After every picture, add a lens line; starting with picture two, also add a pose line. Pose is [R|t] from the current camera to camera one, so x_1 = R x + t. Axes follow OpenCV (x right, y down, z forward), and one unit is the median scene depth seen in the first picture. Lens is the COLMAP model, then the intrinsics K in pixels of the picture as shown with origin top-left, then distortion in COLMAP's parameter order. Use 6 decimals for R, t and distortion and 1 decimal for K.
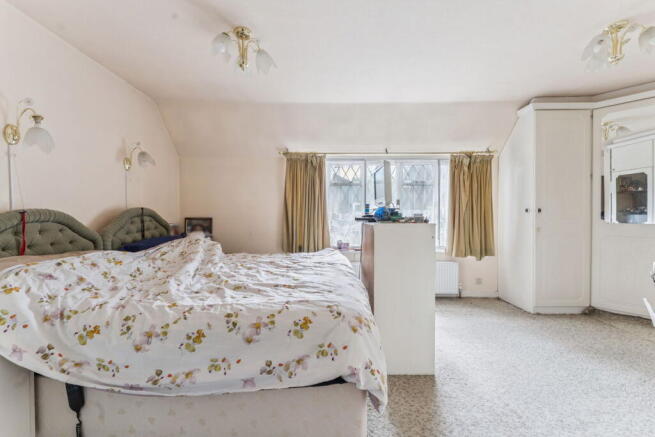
lens RADIAL K [[260.6, 0, 324.9], [0, 260.6, 218.4], [0, 0, 1]] dist [0.003760, -0.000015]
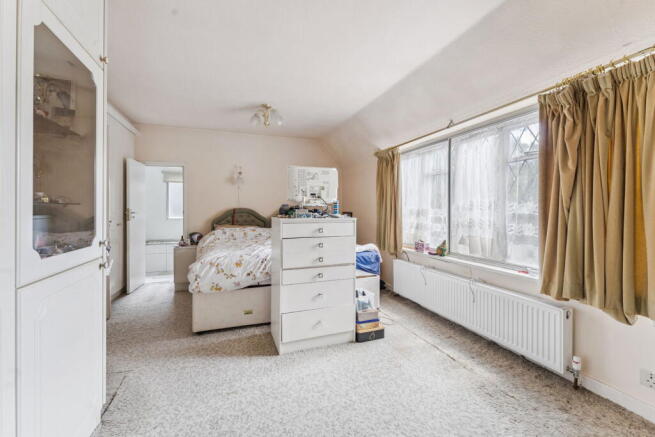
lens RADIAL K [[260.6, 0, 324.5], [0, 260.6, 213.3], [0, 0, 1]] dist [0.003760, -0.000015]
pose [[0.371713, 0.016368, -0.928203, 0.811646], [-0.009514, 0.999859, 0.013821, -0.012534], [0.928299, 0.003693, 0.371817, 0.408533]]
